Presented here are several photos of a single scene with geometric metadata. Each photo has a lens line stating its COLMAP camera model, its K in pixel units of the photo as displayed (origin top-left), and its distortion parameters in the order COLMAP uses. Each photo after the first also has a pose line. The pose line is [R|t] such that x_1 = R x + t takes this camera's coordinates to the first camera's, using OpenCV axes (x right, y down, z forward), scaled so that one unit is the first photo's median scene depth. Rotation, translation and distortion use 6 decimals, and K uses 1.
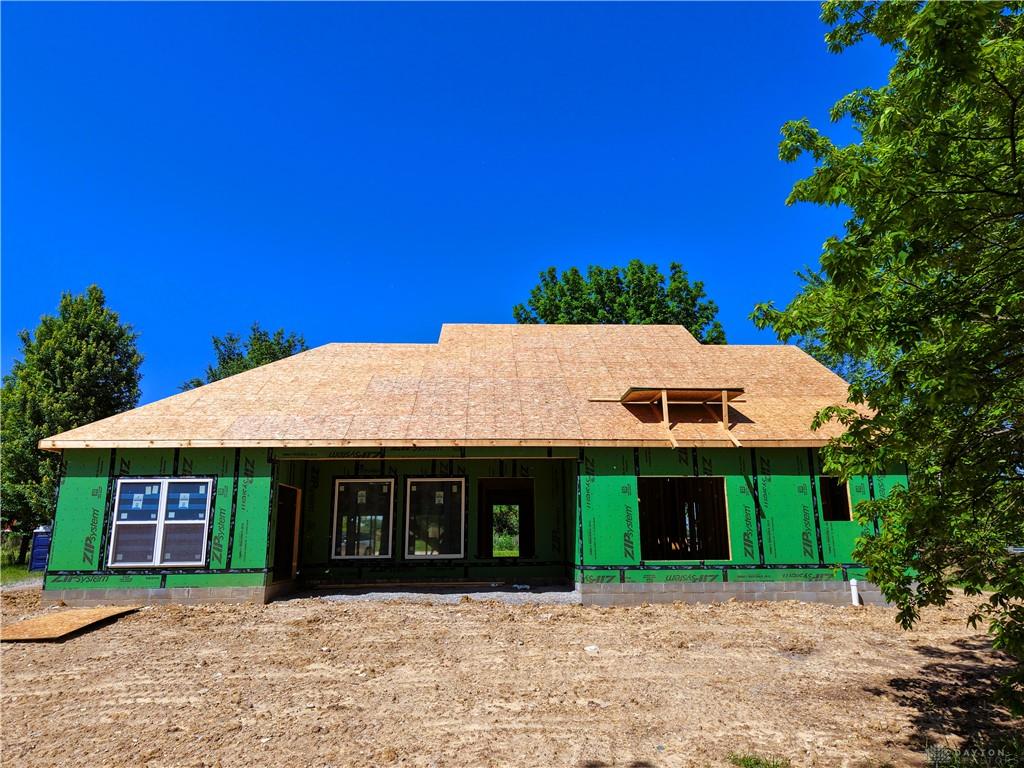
lens RADIAL K [[676.0, 0, 518.0], [0, 676.0, 386.1], [0, 0, 1]] dist [0.037302, -0.030510]
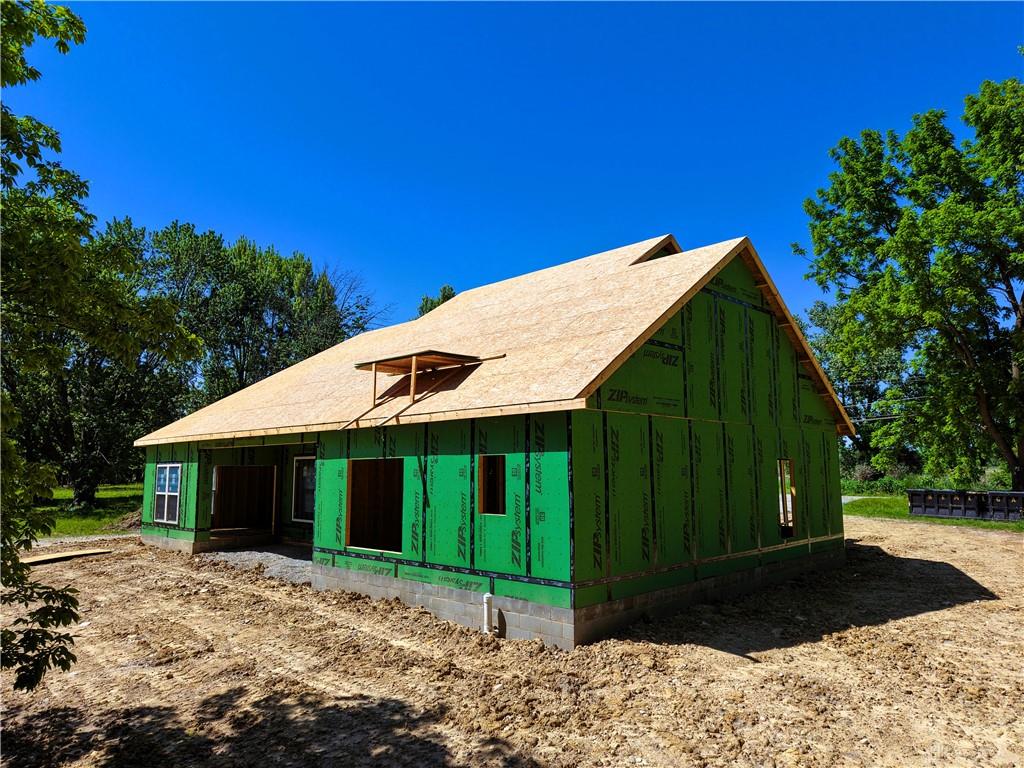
lens RADIAL K [[676.0, 0, 518.0], [0, 676.0, 386.1], [0, 0, 1]] dist [0.037302, -0.030510]
pose [[0.682910, -0.086568, -0.725355, 1.049862], [0.149010, 0.988584, 0.022307, 0.046151], [0.715143, -0.123319, 0.688013, 0.529217]]
